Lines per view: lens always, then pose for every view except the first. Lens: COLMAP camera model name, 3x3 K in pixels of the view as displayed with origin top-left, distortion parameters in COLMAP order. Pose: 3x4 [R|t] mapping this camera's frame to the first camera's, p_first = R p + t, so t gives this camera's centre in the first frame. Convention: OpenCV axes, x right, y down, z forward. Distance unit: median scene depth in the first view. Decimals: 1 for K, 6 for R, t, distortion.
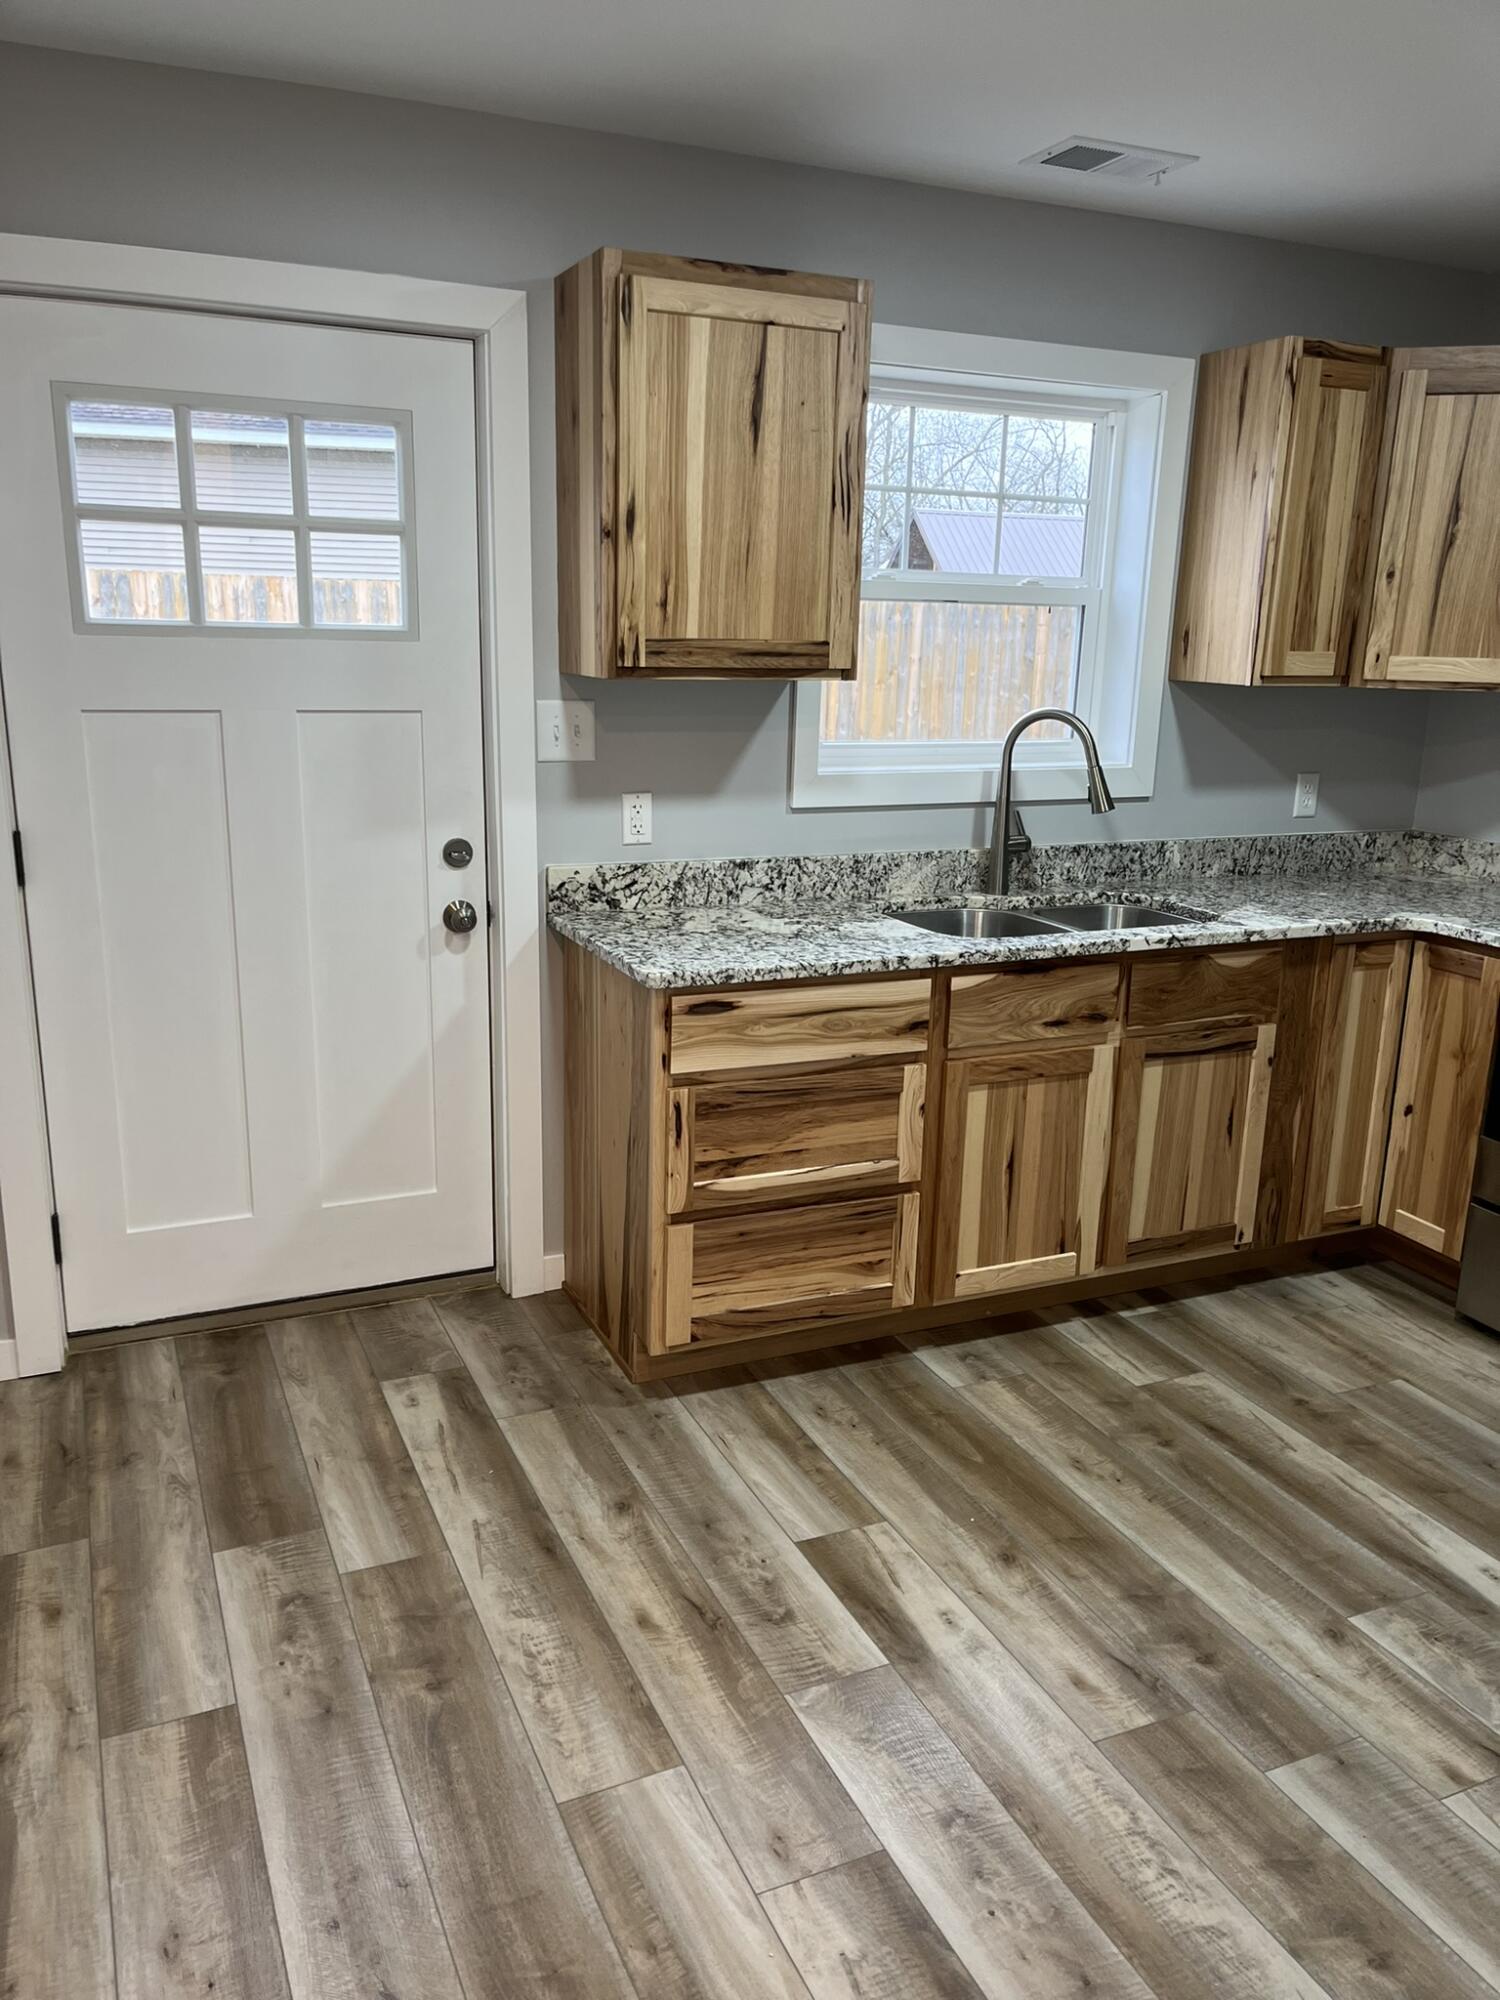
lens RADIAL K [[1511.4, 0, 737.7], [0, 1511.4, 1014.5], [0, 0, 1]] dist [0.054023, -0.075318]
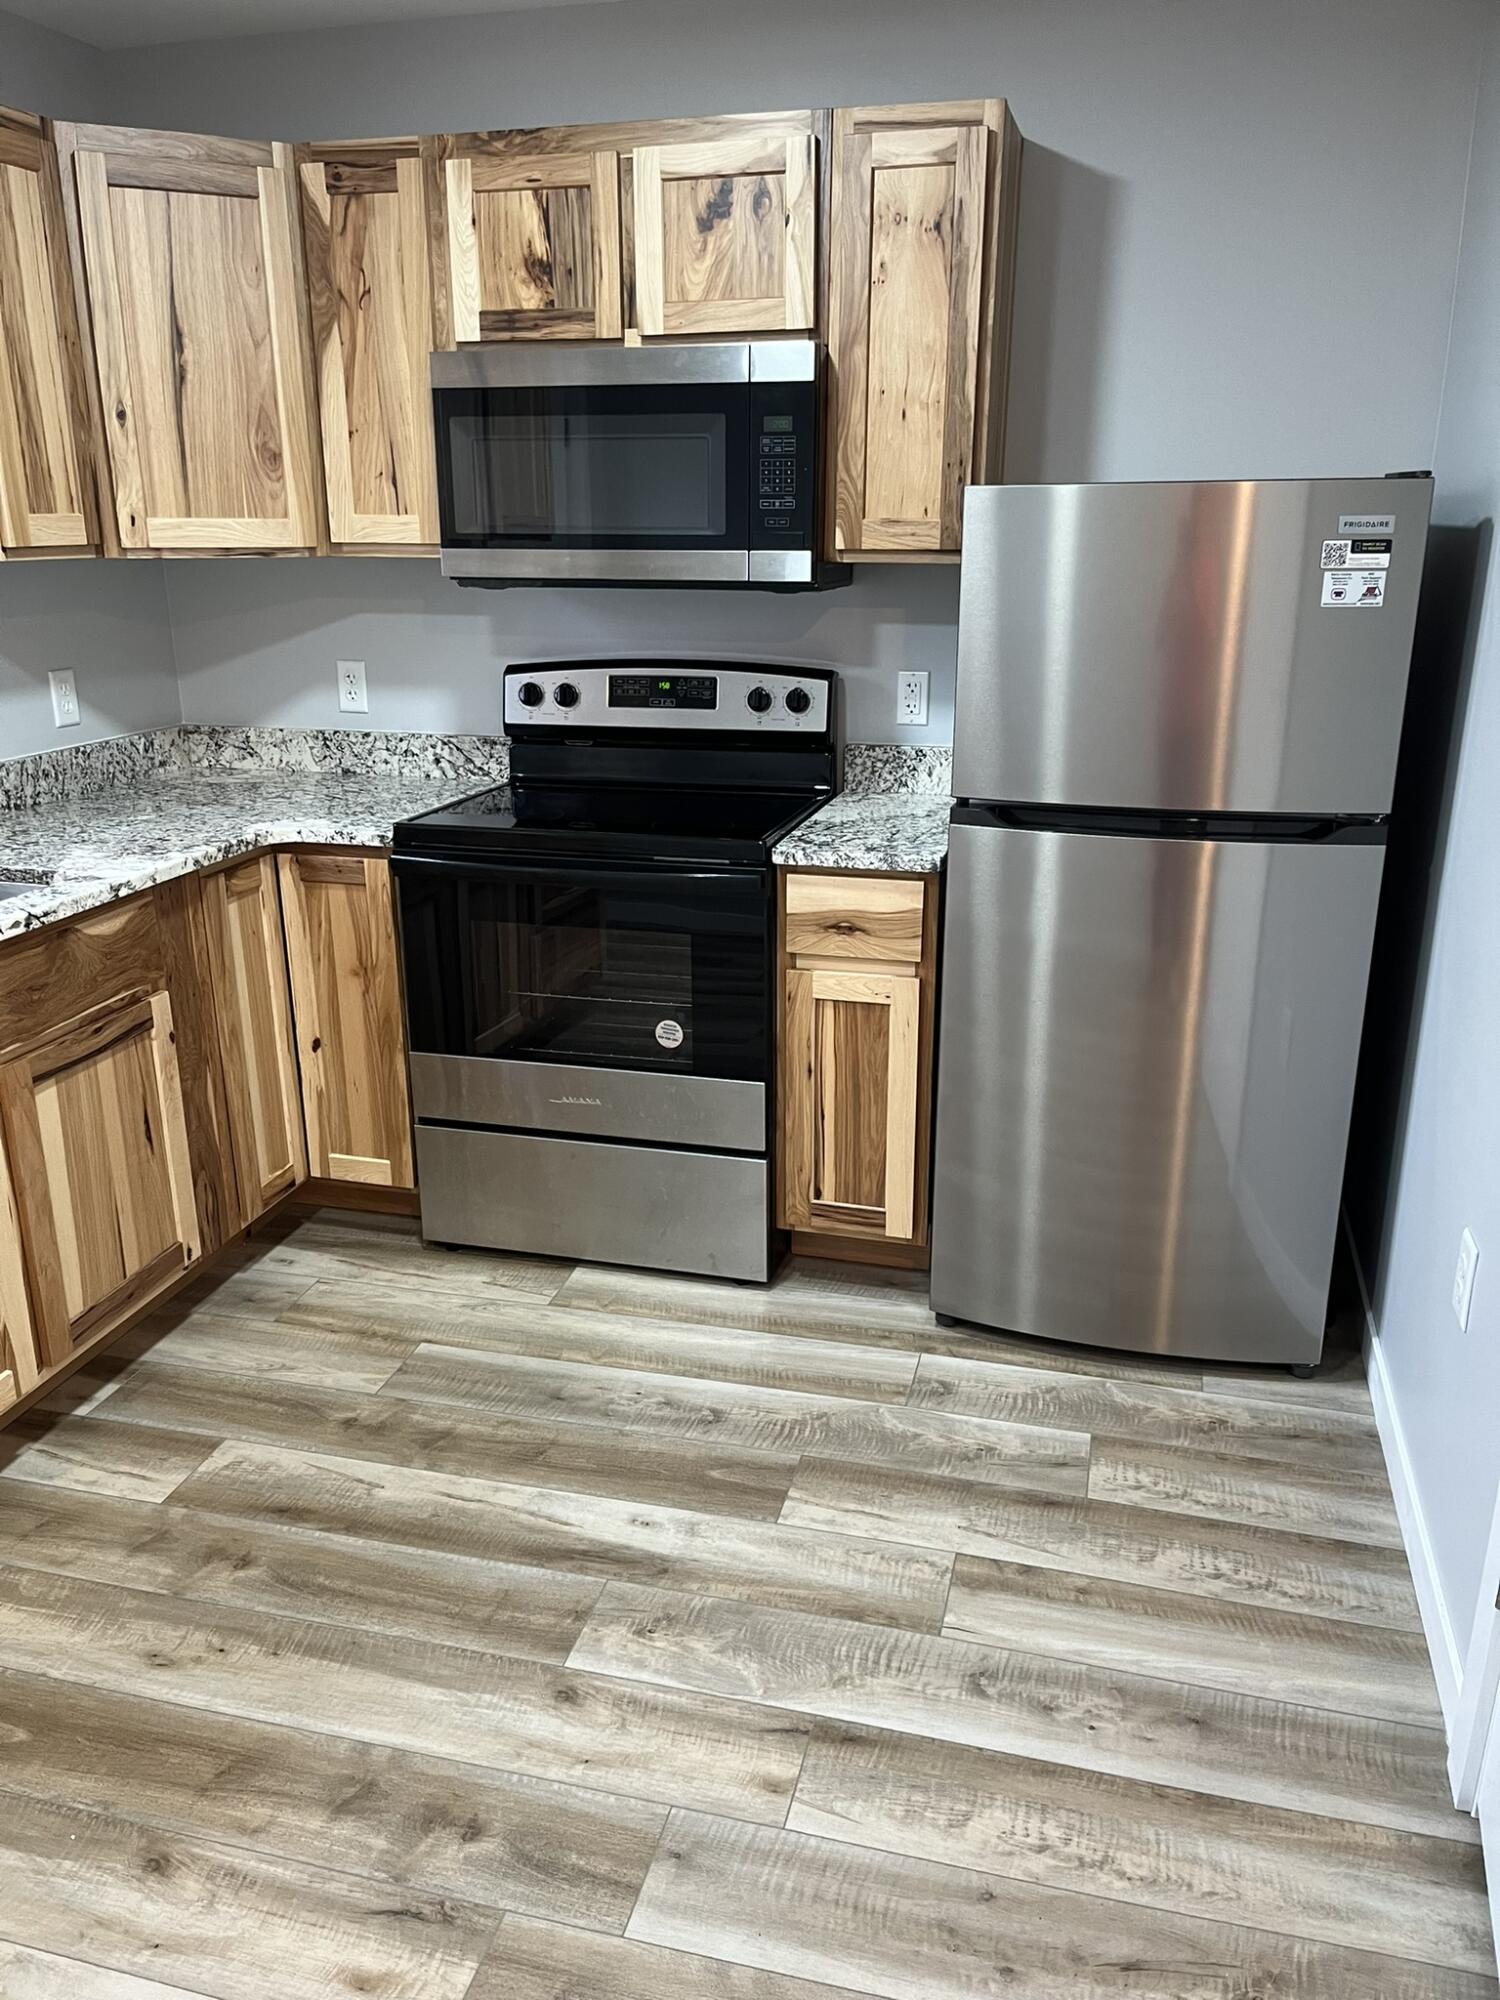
lens RADIAL K [[1511.4, 0, 751.2], [0, 1511.4, 1009.0], [0, 0, 1]] dist [0.054023, -0.075318]
pose [[0.624512, -0.265501, 0.734502, -0.043915], [0.210898, 0.962837, 0.168720, -0.055810], [-0.752002, 0.049537, 0.657297, 0.252705]]
